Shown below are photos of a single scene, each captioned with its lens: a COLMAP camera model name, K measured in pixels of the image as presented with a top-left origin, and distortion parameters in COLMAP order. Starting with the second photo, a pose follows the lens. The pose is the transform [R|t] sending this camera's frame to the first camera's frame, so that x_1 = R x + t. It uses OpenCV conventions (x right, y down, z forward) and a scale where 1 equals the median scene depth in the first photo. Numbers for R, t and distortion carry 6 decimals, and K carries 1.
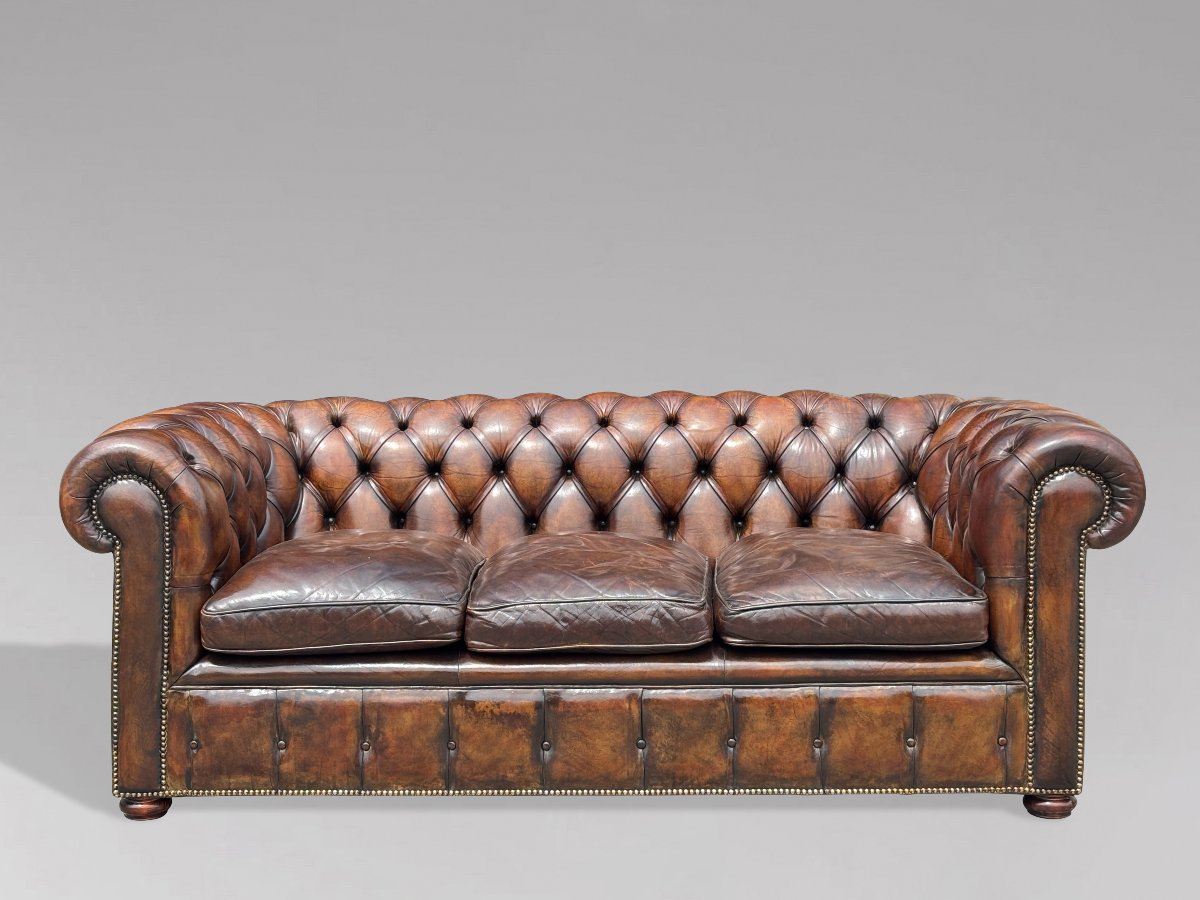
lens RADIAL K [[1932.3, 0, 579.7], [0, 1932.3, 452.4], [0, 0, 1]] dist [0.243021, -1.100150]
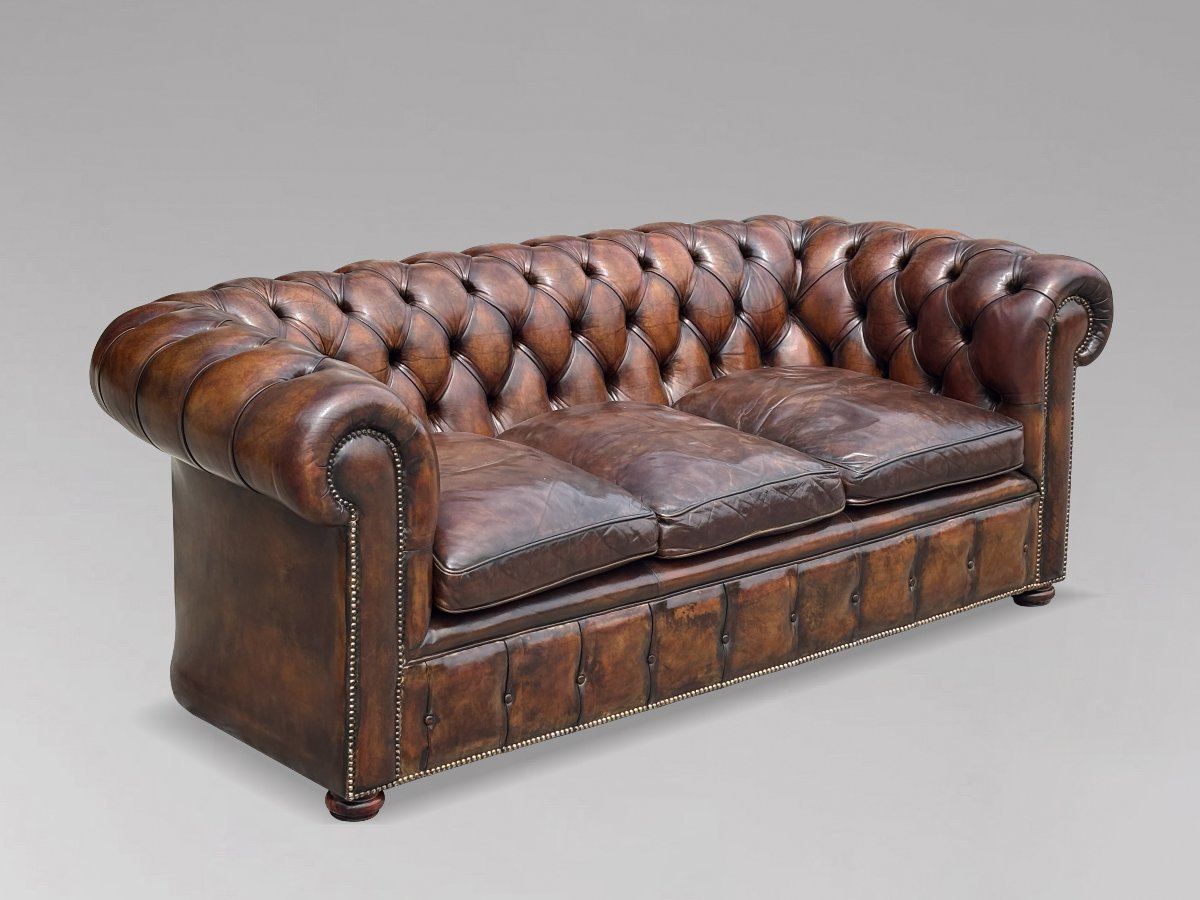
lens RADIAL K [[2310.9, 0, 600.0], [0, 2310.9, 450.0], [0, 0, 1]] dist [0.185741, -0.318040]
pose [[0.735609, -0.156813, 0.659006, -0.821461], [0.048173, 0.982484, 0.180013, -0.155960], [-0.675691, -0.100673, 0.730278, 0.202680]]
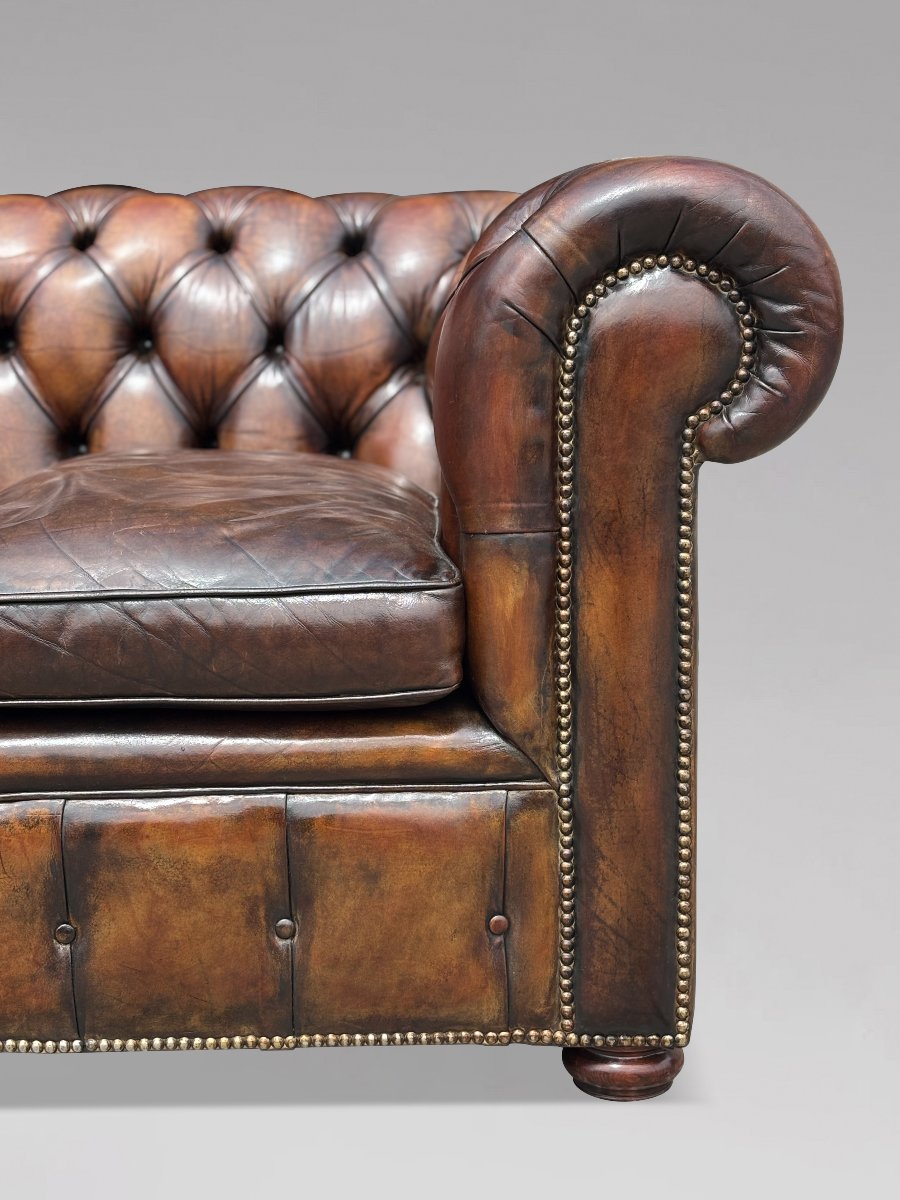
lens RADIAL K [[1932.3, 0, 450.0], [0, 1932.3, 600.0], [0, 0, 1]] dist [0.243021, -1.100150]
pose [[0.999986, -0.003119, 0.004359, 0.203560], [0.002849, 0.998163, 0.060520, 0.053039], [-0.004540, -0.060507, 0.998157, 0.586101]]
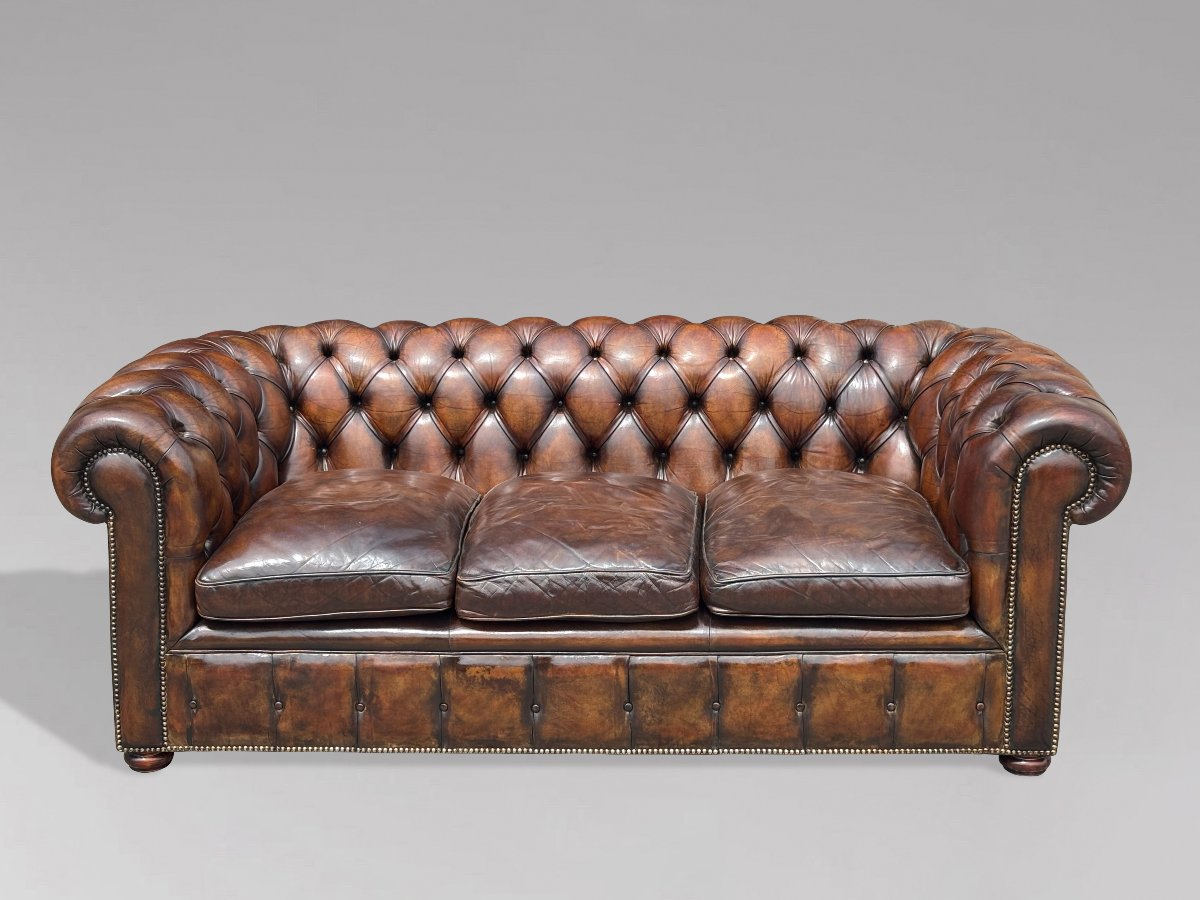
lens RADIAL K [[1932.3, 0, 579.7], [0, 1932.3, 452.4], [0, 0, 1]] dist [0.243021, -1.100150]
pose [[0.999966, -0.001426, -0.008130, 0.014610], [0.002729, 0.986692, 0.162575, -0.150146], [0.007790, -0.162591, 0.986663, 0.009662]]
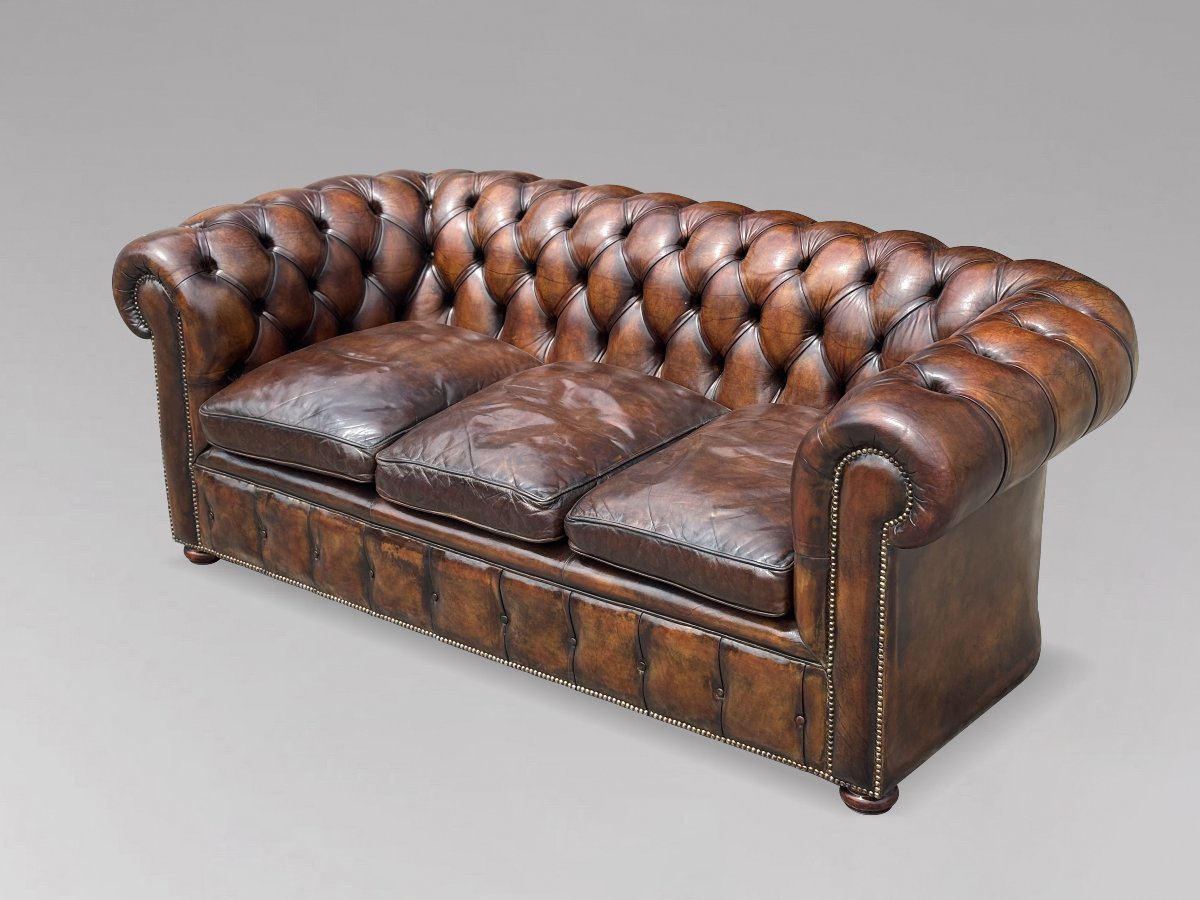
lens RADIAL K [[1932.3, 0, 579.7], [0, 1932.3, 452.4], [0, 0, 1]] dist [0.243021, -1.100150]
pose [[0.793382, 0.205512, -0.572983, 0.621244], [-0.025135, 0.951543, 0.306488, -0.240591], [0.608204, -0.228760, 0.760103, 0.284131]]
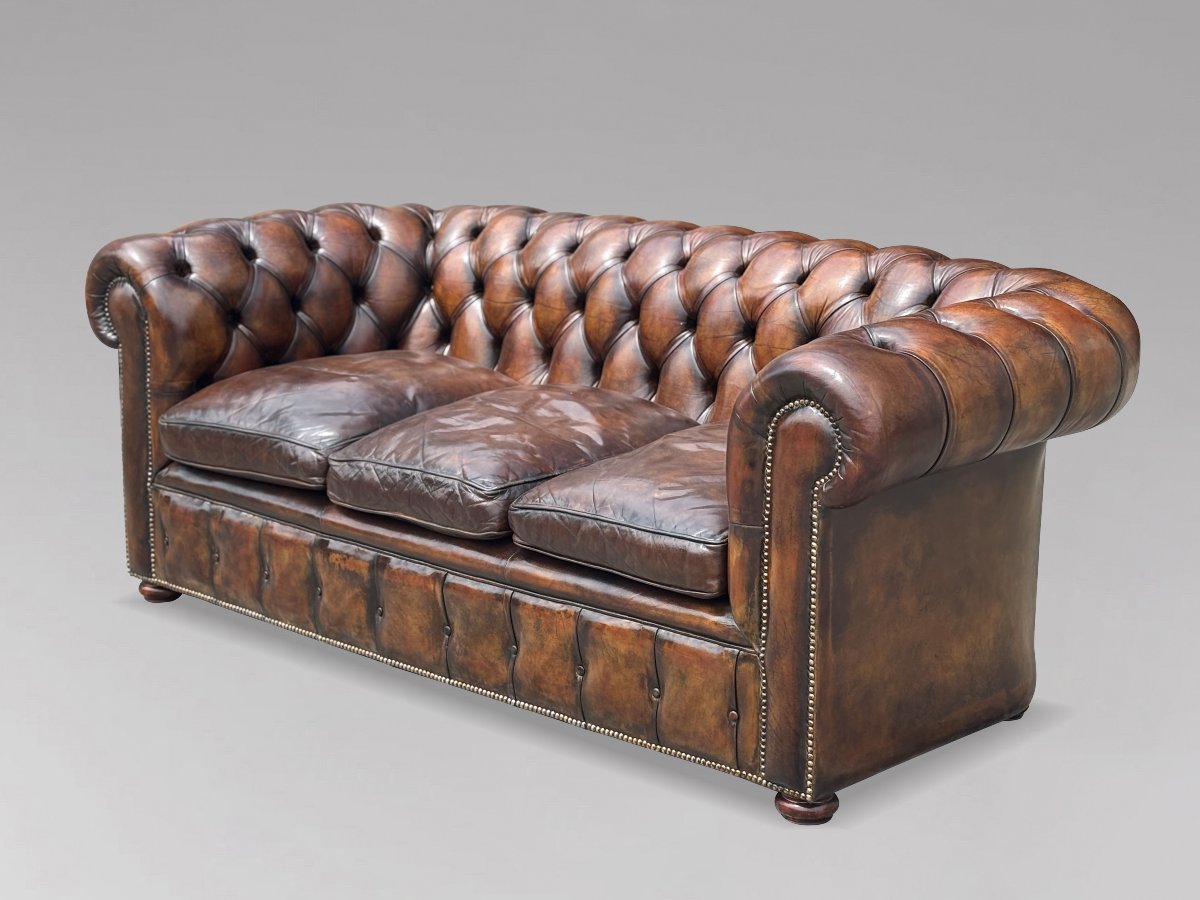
lens RADIAL K [[2310.9, 0, 600.0], [0, 2310.9, 450.0], [0, 0, 1]] dist [0.185741, -0.318040]
pose [[0.732870, 0.156396, -0.662149, 0.801715], [-0.059637, 0.984242, 0.166467, -0.121427], [0.677750, -0.082511, 0.730648, 0.255649]]
